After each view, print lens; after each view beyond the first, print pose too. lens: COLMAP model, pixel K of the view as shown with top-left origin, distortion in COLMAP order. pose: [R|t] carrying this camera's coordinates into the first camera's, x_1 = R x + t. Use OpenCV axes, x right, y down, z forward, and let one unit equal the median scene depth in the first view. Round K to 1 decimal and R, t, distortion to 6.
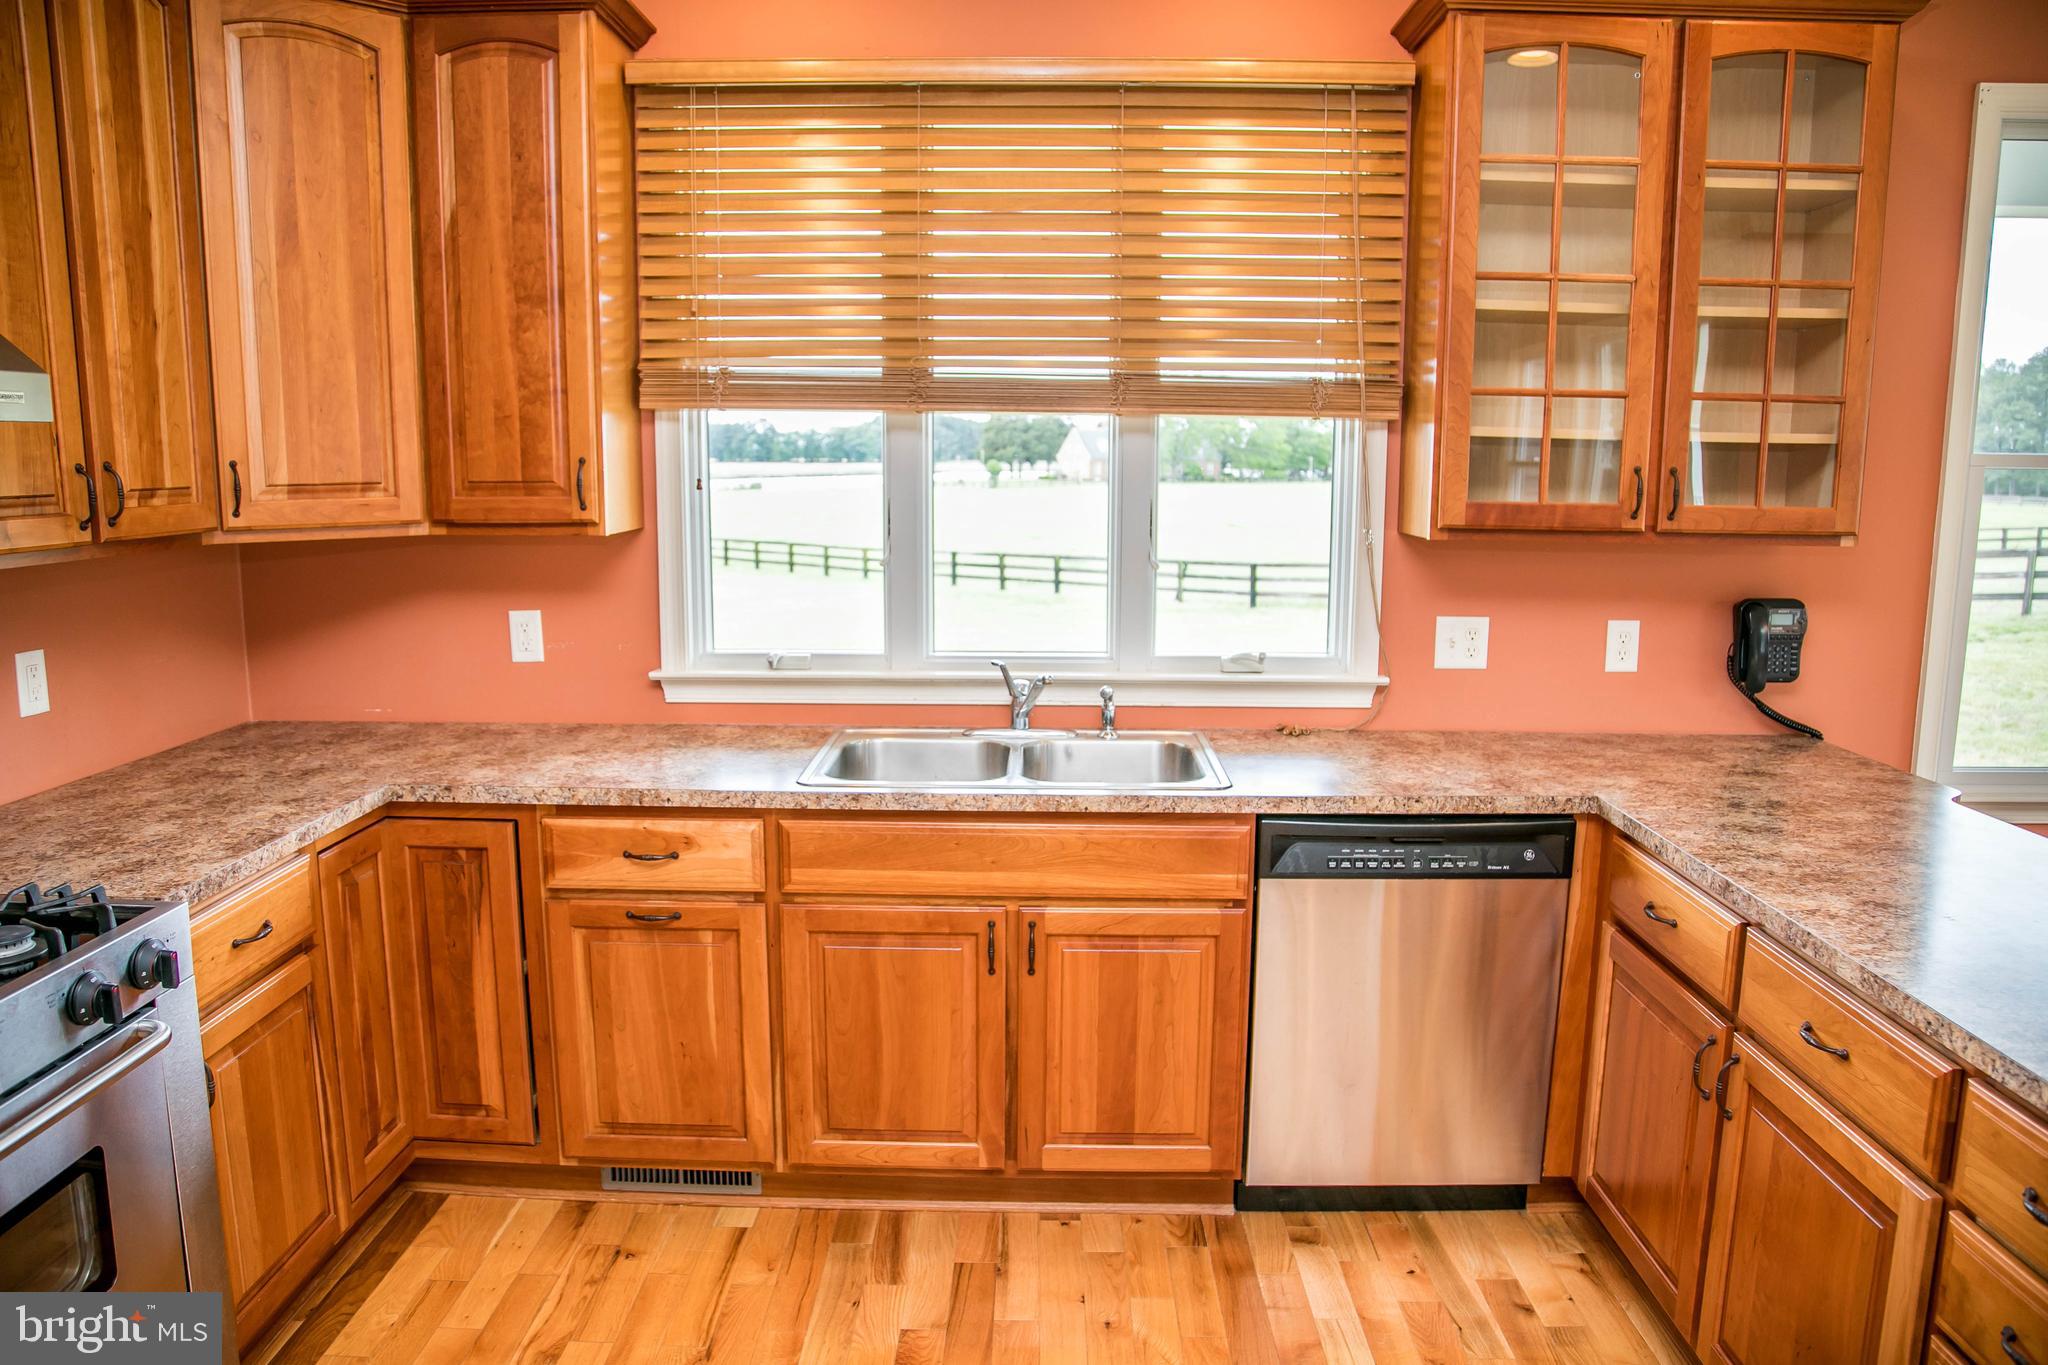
lens RADIAL K [[1463.7, 0, 1024.0], [0, 1463.7, 682.5], [0, 0, 1]] dist [-0.114200, 0.069136]
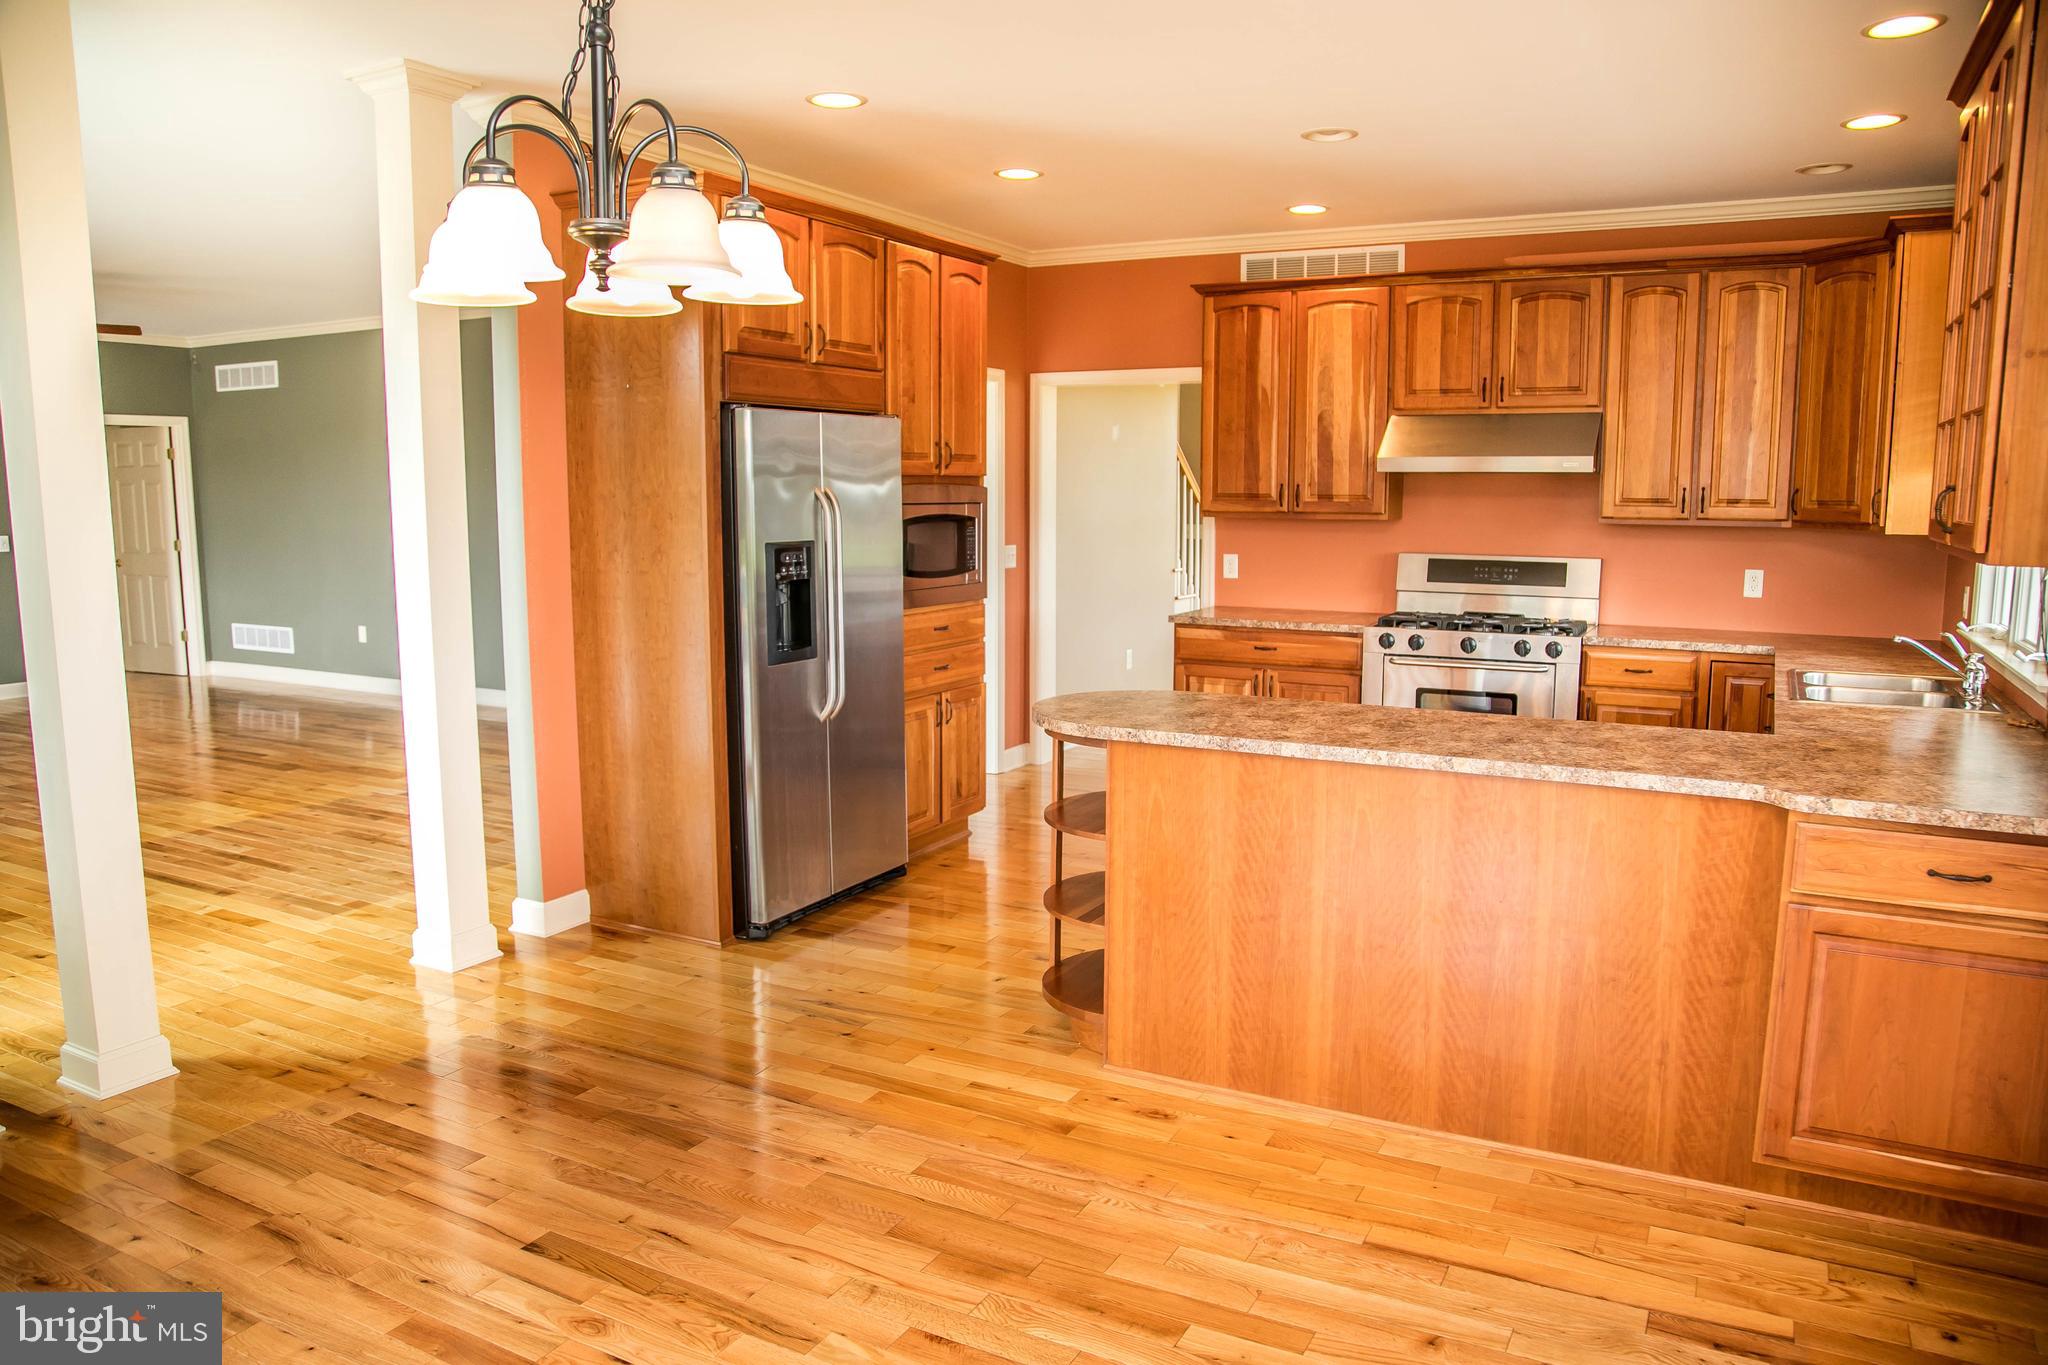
lens RADIAL K [[1421.6, 0, 1023.6], [0, 1421.6, 692.4], [0, 0, 1]] dist [-0.117207, 0.067421]
pose [[-0.461196, 0.120183, -0.879121, 1.738592], [-0.143747, 0.967576, 0.207686, -0.117073], [0.875577, 0.222155, -0.428966, 0.894776]]
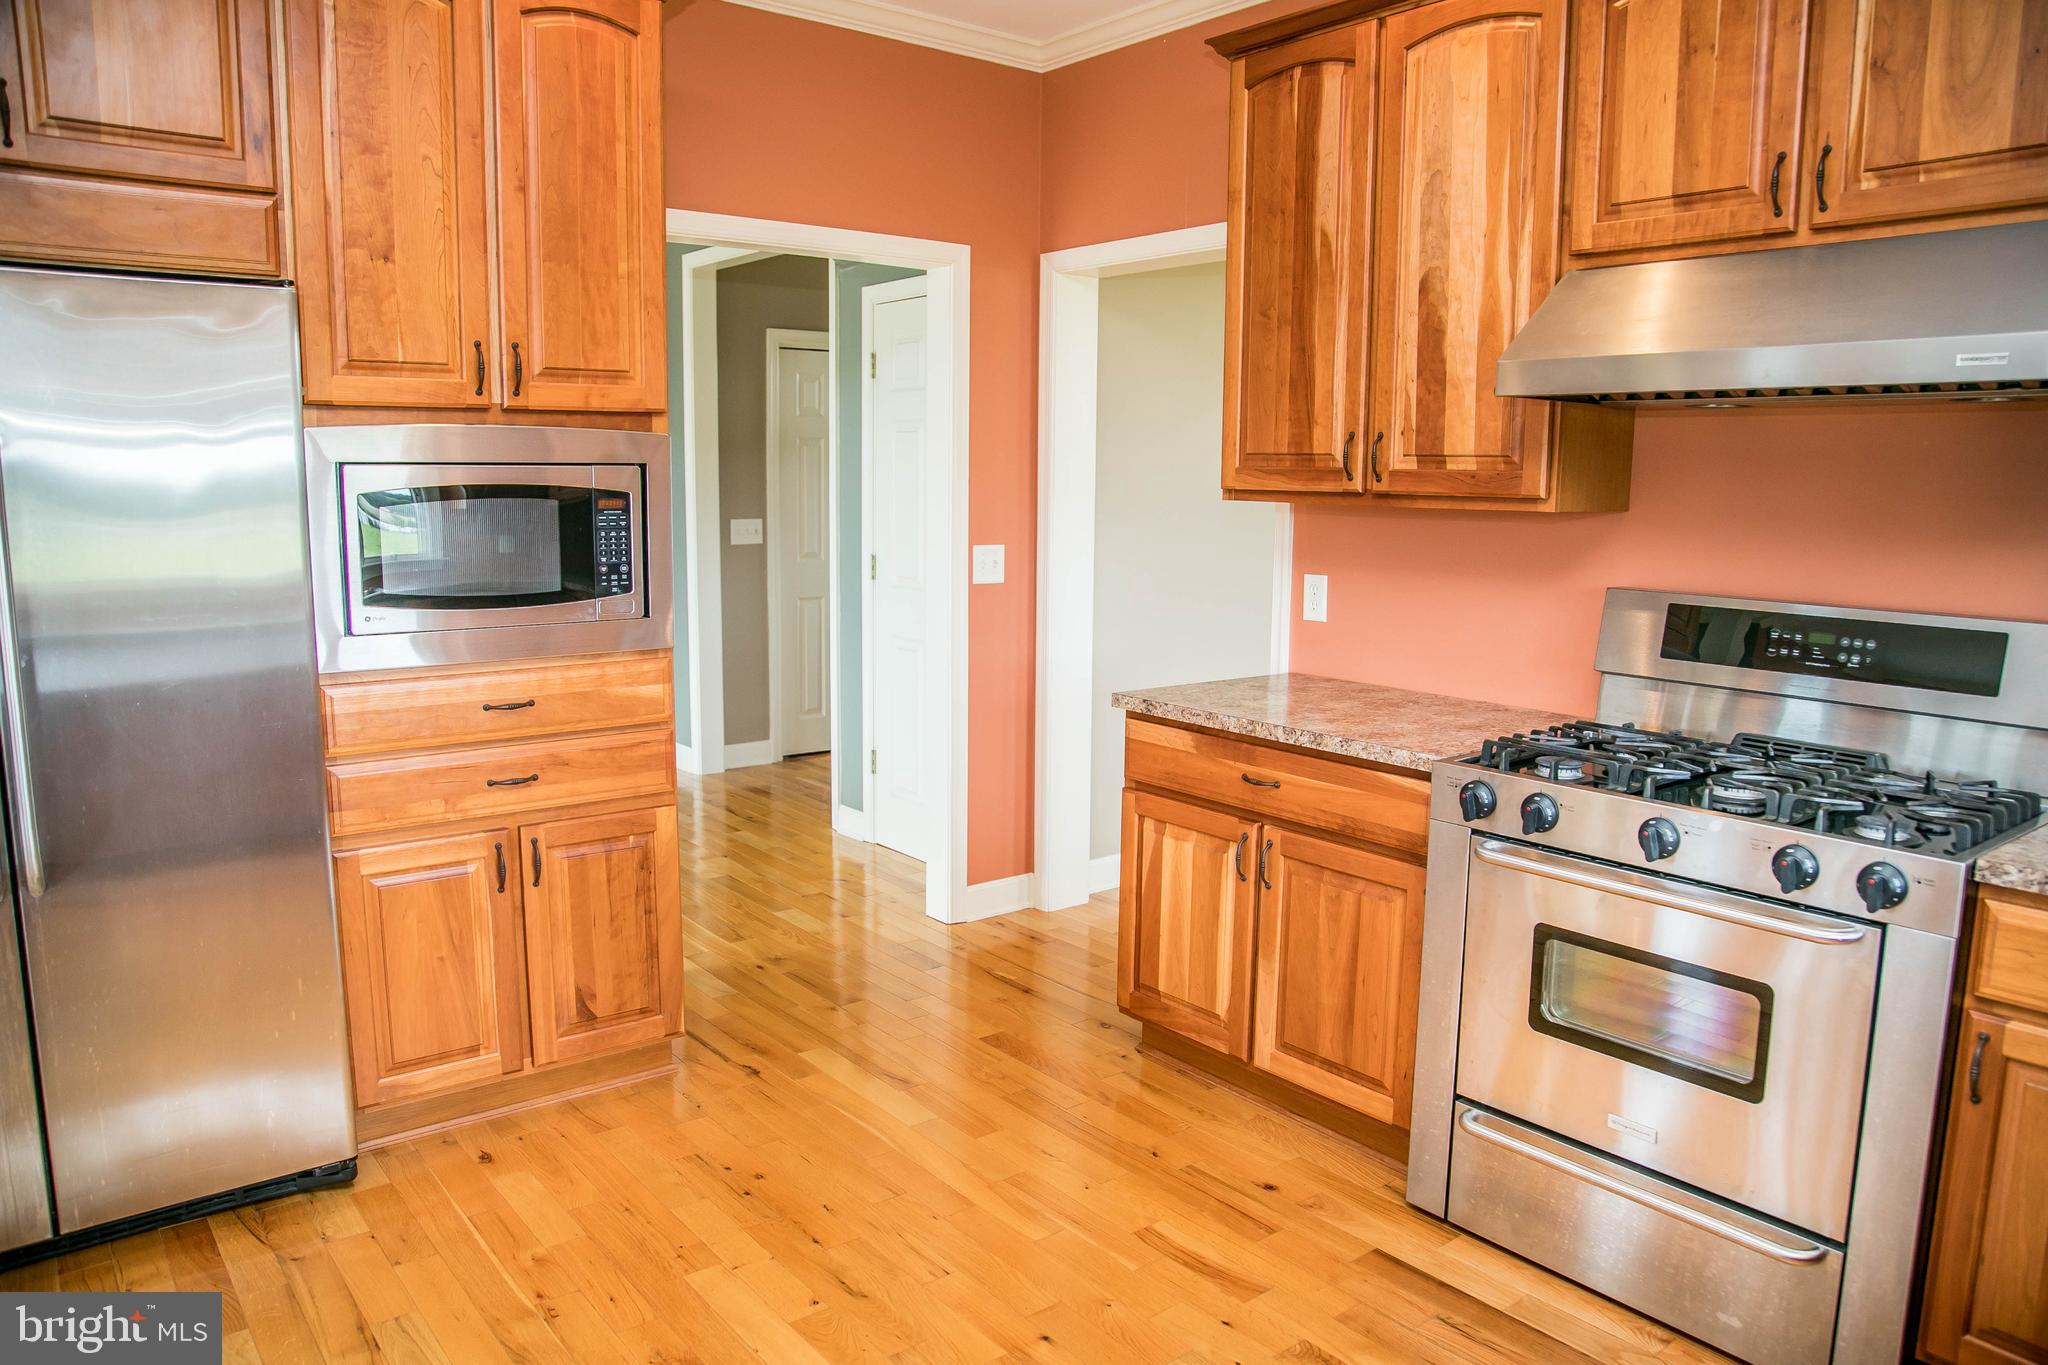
lens RADIAL K [[1421.6, 0, 1023.6], [0, 1421.6, 692.4], [0, 0, 1]] dist [-0.117207, 0.067421]
pose [[-0.772268, 0.081574, -0.630038, 0.355766], [-0.116614, 0.956670, 0.266804, -0.096261], [0.624502, 0.279515, -0.729293, 0.891006]]
